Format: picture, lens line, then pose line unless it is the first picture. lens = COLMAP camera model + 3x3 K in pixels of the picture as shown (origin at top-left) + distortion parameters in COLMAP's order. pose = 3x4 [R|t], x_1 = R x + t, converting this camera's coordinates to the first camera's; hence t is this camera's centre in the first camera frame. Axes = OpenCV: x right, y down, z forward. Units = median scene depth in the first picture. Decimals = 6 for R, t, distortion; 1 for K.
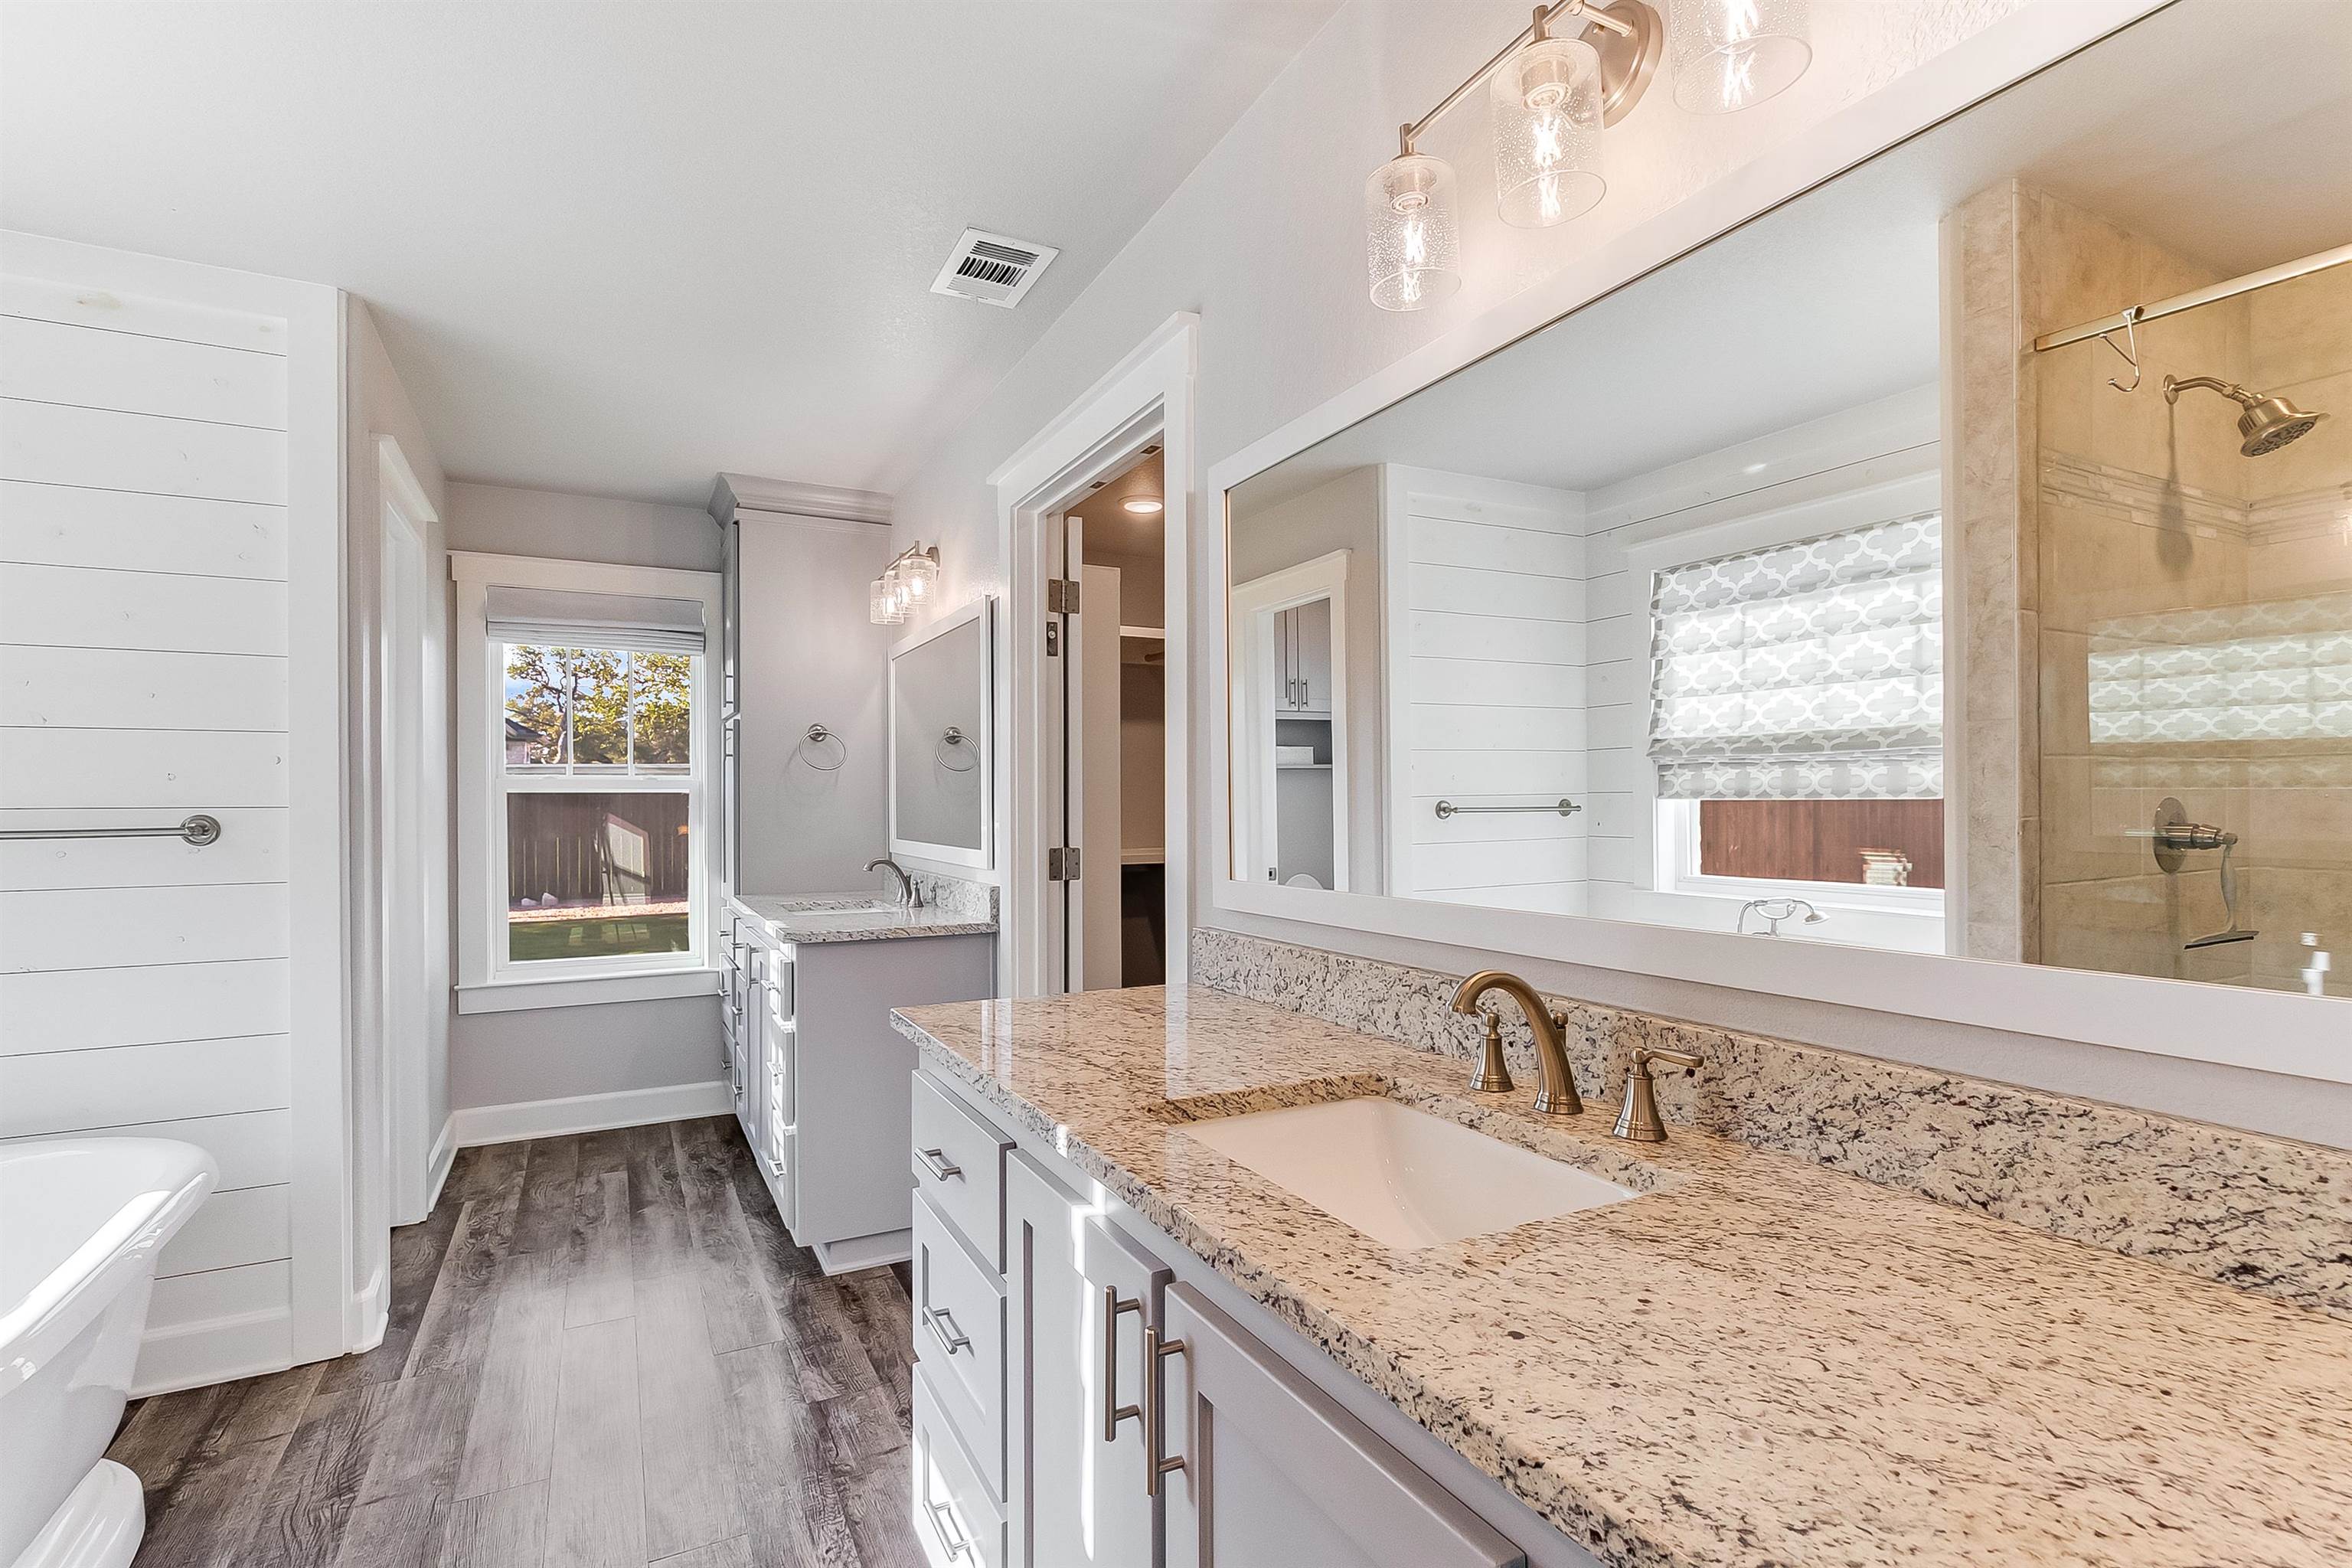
lens RADIAL K [[1124.4, 0, 1184.4], [0, 1124.4, 808.7], [0, 0, 1]] dist [0.000595, -0.000785]
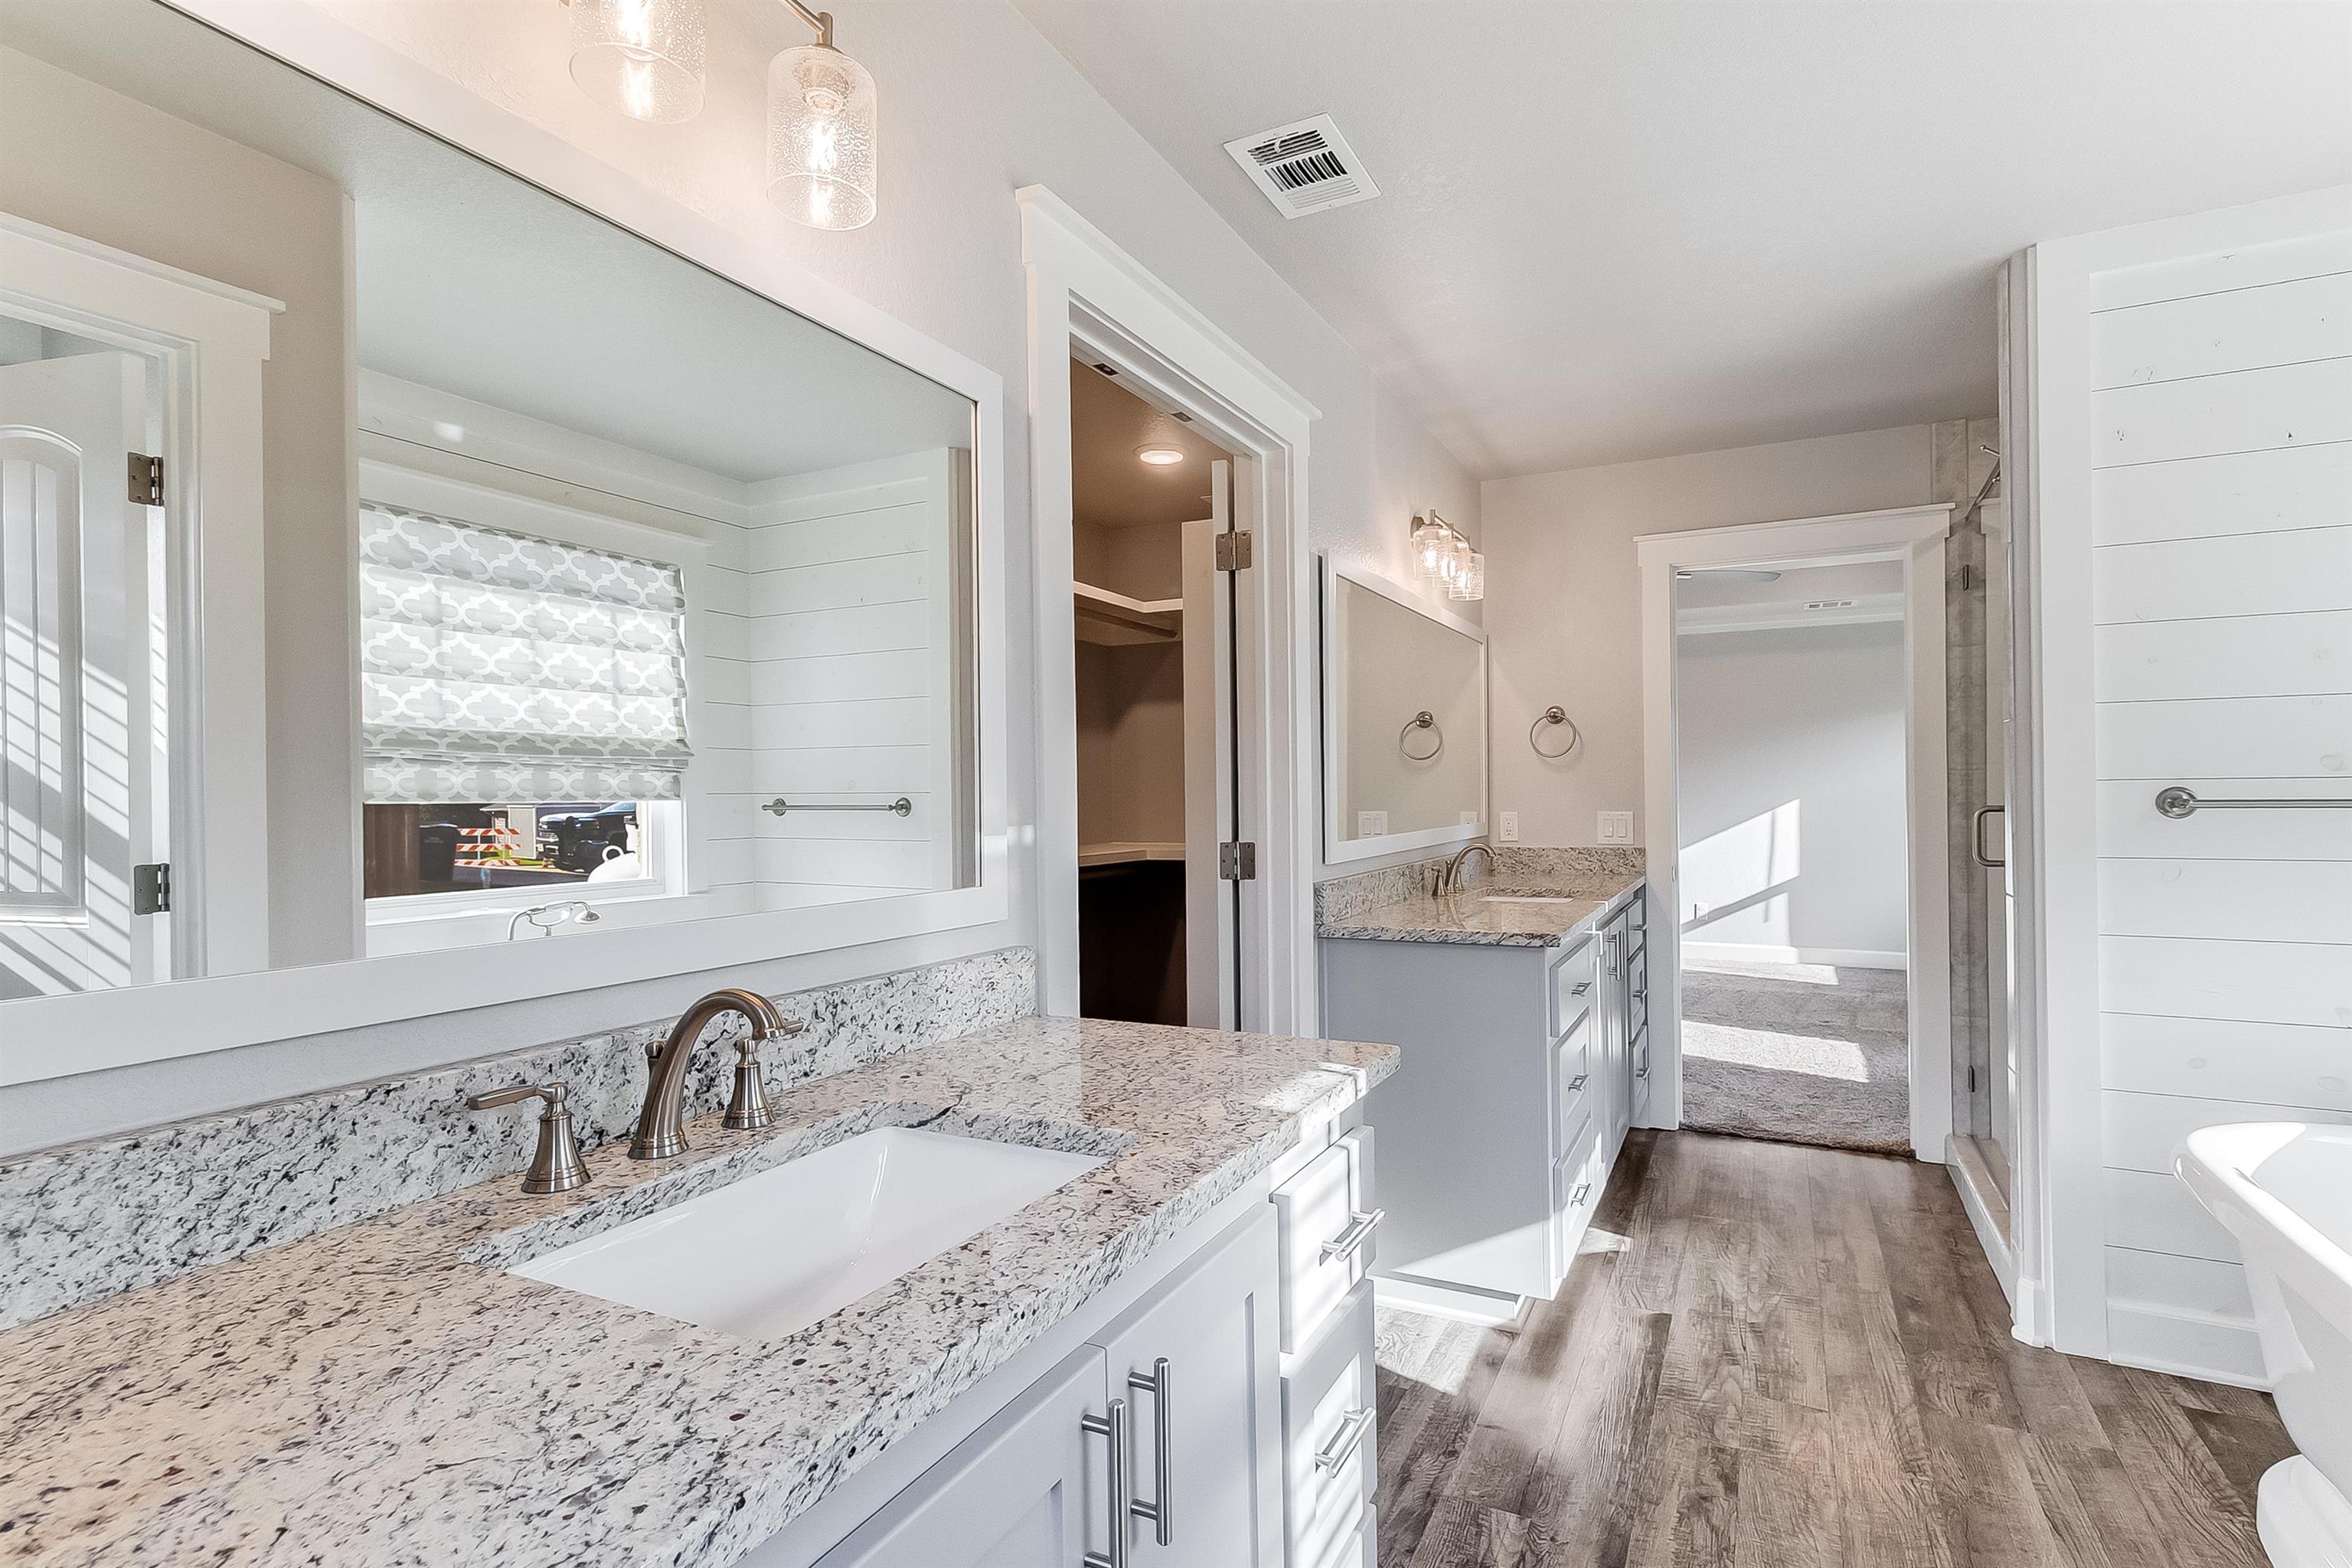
lens RADIAL K [[1124.4, 0, 1184.4], [0, 1124.4, 808.7], [0, 0, 1]] dist [0.000595, -0.000785]
pose [[-0.571485, 0.003500, 0.820605, -0.648460], [0.015636, 0.999856, 0.006624, -0.000962], [-0.820464, 0.016616, -0.571457, 1.245753]]
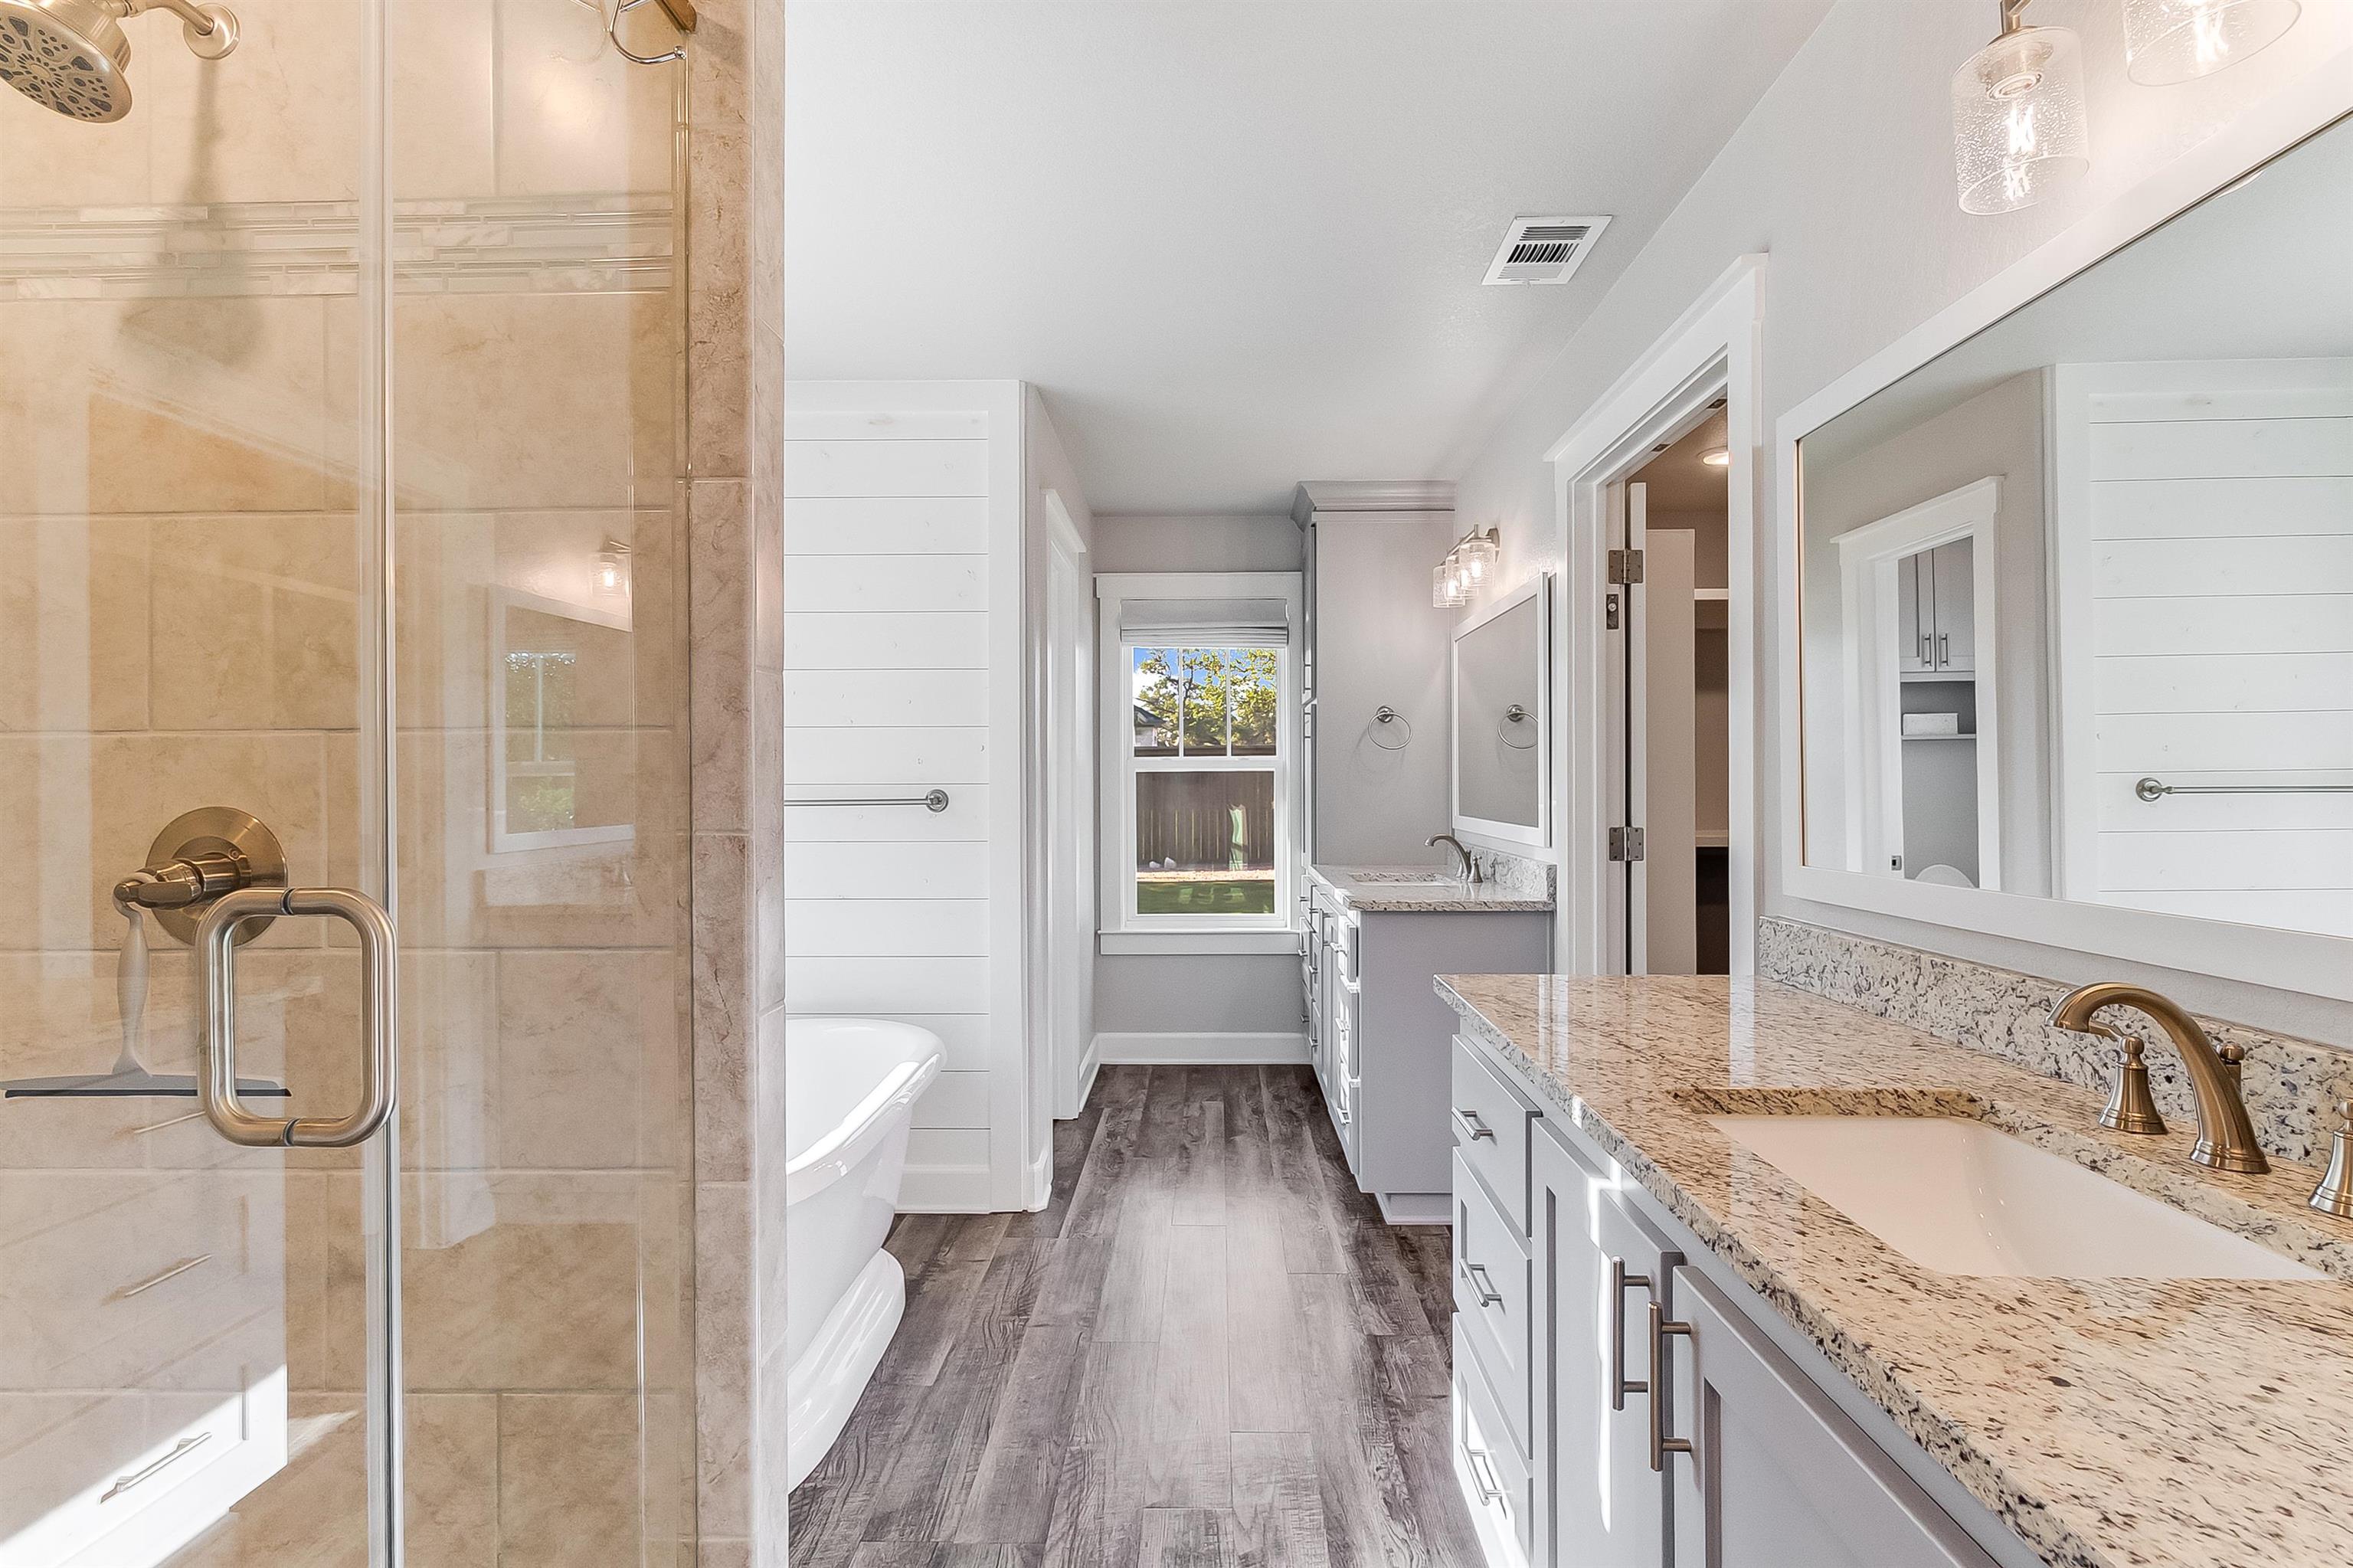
lens RADIAL K [[1139.6, 0, 1176.5], [0, 1139.6, 784.0], [0, 0, 1]] dist [0.000751, 0.001791]
pose [[0.870671, 0.001889, -0.491862, 0.039160], [-0.002199, 0.999998, -0.000051, -0.001554], [0.491860, 0.001126, 0.870673, -0.040911]]
